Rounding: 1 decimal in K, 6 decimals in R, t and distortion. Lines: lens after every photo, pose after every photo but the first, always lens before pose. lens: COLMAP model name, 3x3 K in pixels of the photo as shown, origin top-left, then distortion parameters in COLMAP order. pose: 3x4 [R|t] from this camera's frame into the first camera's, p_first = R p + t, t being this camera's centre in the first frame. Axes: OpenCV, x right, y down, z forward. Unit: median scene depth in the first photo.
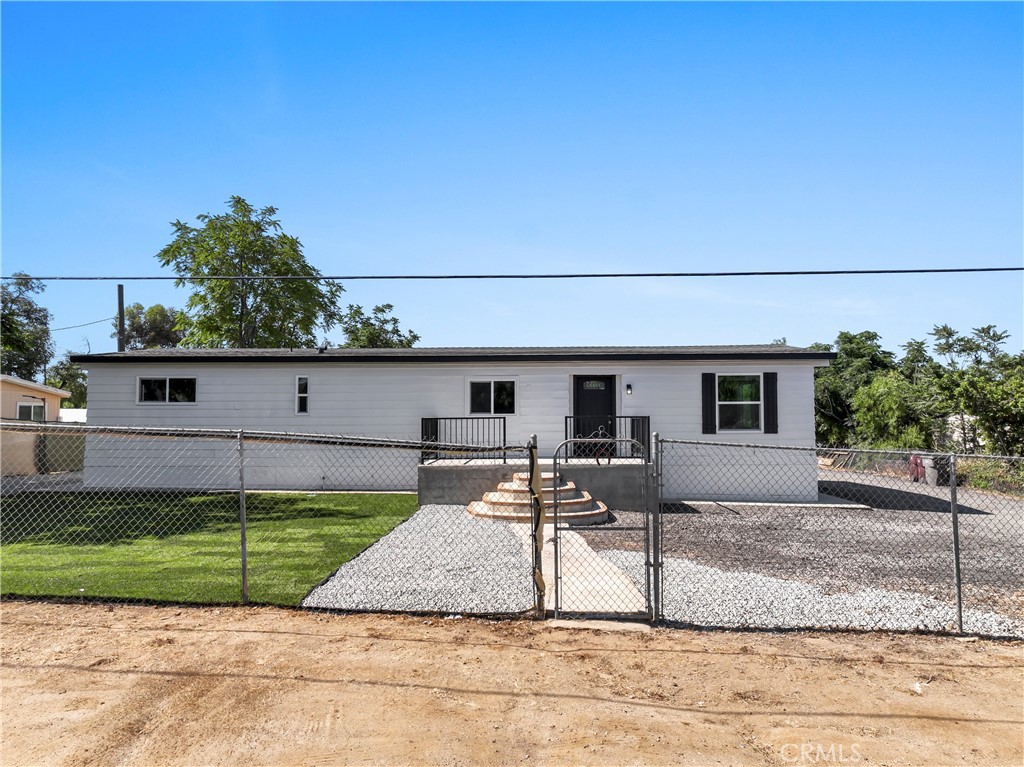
lens RADIAL K [[719.3, 0, 520.4], [0, 719.3, 380.4], [0, 0, 1]] dist [0.000375, 0.000867]
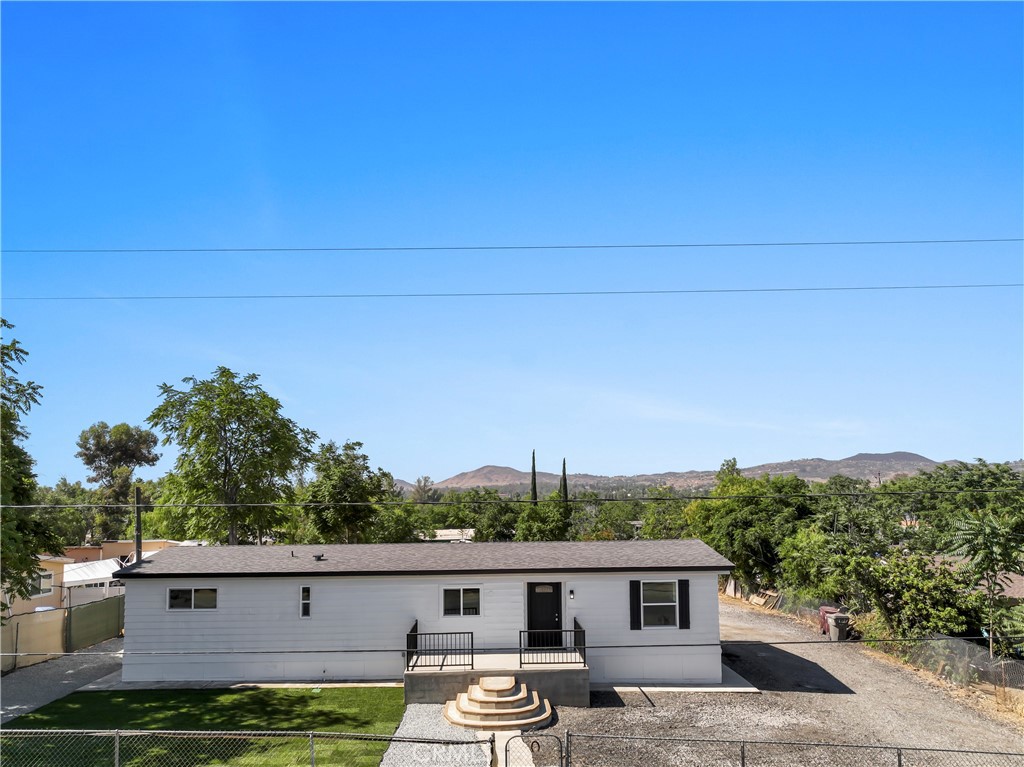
lens RADIAL K [[823.5, 0, 519.9], [0, 823.5, 384.1], [0, 0, 1]] dist [0.000787, 0.000393]
pose [[0.999018, -0.007054, 0.043731, 0.001541], [0.007887, 0.999790, -0.018894, -0.317132], [-0.043588, 0.019220, 0.998865, -0.415734]]
